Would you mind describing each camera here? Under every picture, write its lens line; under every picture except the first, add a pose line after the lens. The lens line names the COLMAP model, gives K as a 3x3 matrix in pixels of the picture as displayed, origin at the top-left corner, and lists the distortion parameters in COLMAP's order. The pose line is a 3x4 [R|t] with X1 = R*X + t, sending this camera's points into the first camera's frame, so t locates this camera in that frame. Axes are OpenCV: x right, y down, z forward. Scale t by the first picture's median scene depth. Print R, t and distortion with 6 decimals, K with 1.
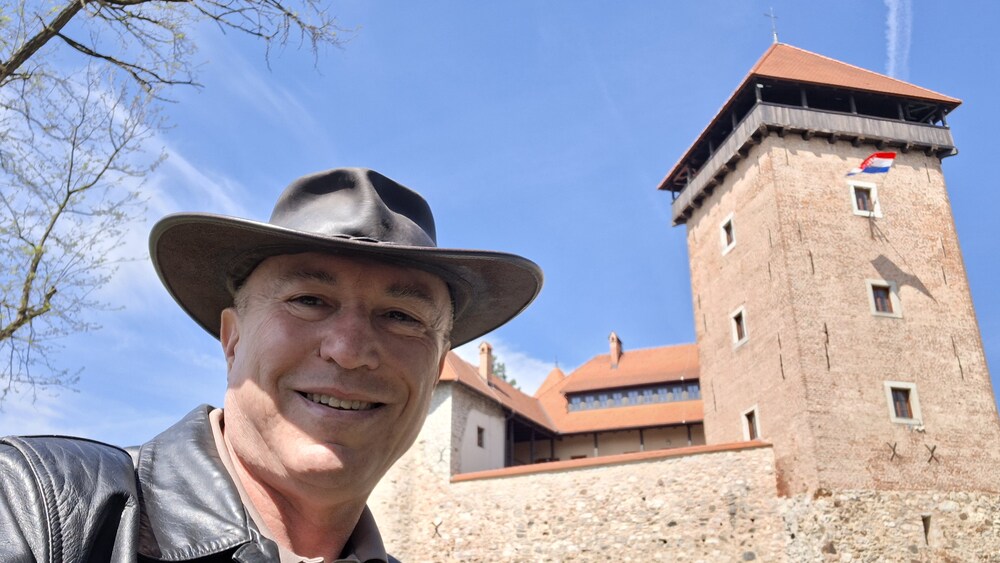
lens RADIAL K [[902.6, 0, 482.4], [0, 902.6, 279.1], [0, 0, 1]] dist [0.150742, -0.316454]
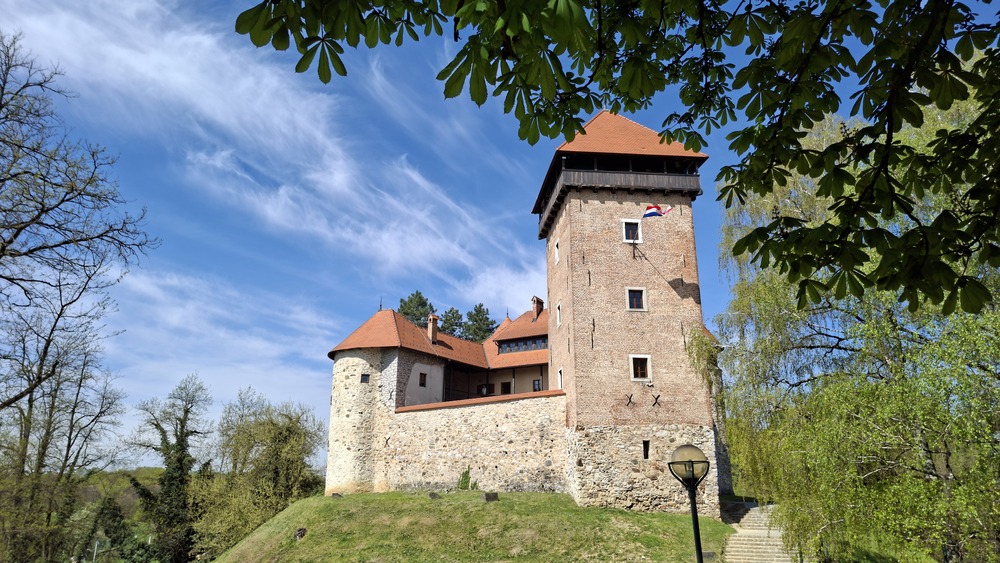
lens RADIAL K [[672.6, 0, 502.4], [0, 672.6, 286.5], [0, 0, 1]] dist [0.115213, -0.105450]
pose [[0.995741, -0.039797, -0.083164, 0.297166], [0.049116, 0.992358, 0.113197, -0.136466], [0.078024, -0.116800, 0.990086, -0.144463]]
